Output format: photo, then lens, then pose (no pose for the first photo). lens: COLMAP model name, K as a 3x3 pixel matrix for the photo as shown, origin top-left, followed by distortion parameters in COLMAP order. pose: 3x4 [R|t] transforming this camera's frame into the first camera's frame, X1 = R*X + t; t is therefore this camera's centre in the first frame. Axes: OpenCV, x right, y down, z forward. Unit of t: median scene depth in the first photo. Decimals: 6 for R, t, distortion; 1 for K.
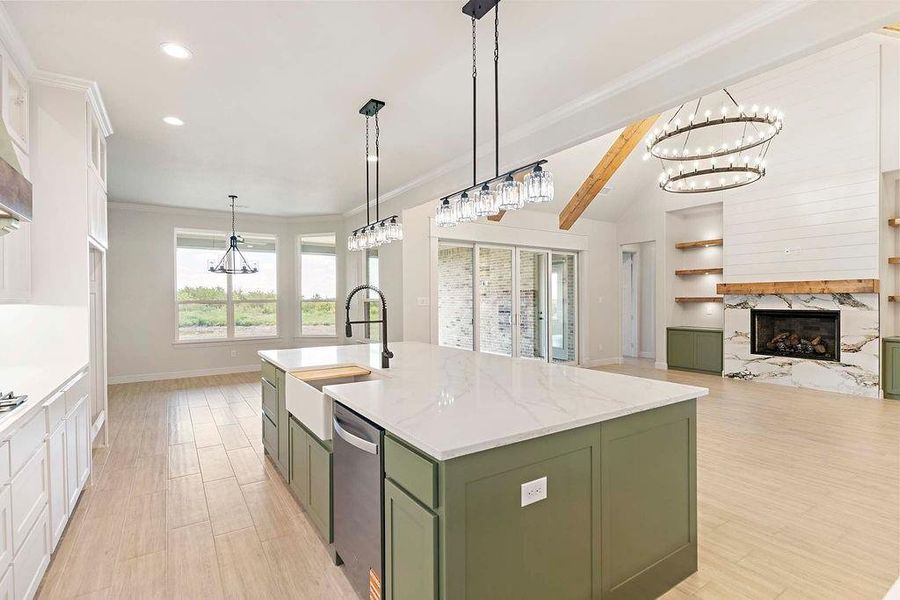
lens RADIAL K [[430.3, 0, 445.9], [0, 430.3, 300.4], [0, 0, 1]] dist [0.003634, 0.002251]
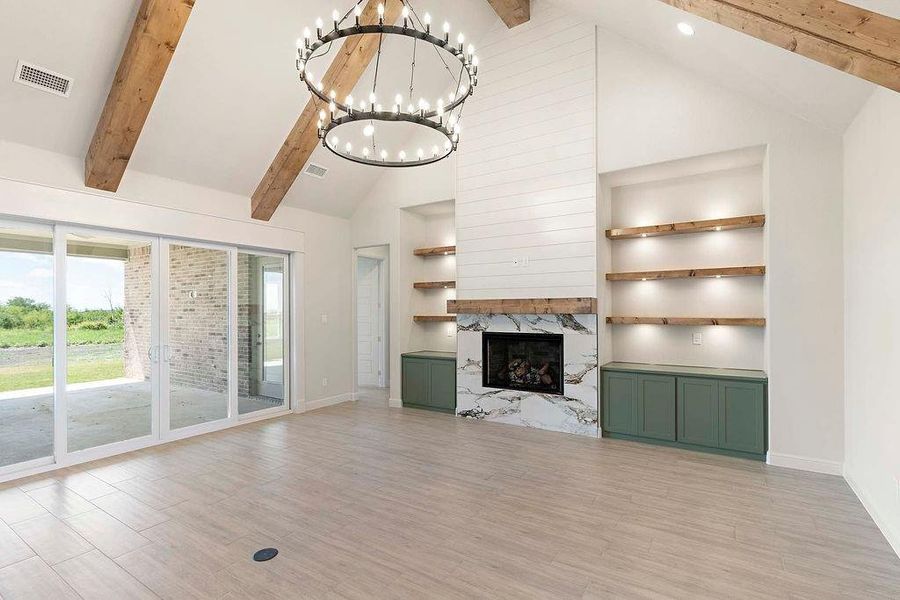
lens RADIAL K [[430.3, 0, 452.5], [0, 430.3, 304.3], [0, 0, 1]] dist [0.003634, 0.002251]
pose [[0.913165, 0.005932, 0.407548, 0.331814], [0.000733, 0.999869, -0.016195, -0.018643], [-0.407590, 0.015088, 0.913040, 0.286565]]
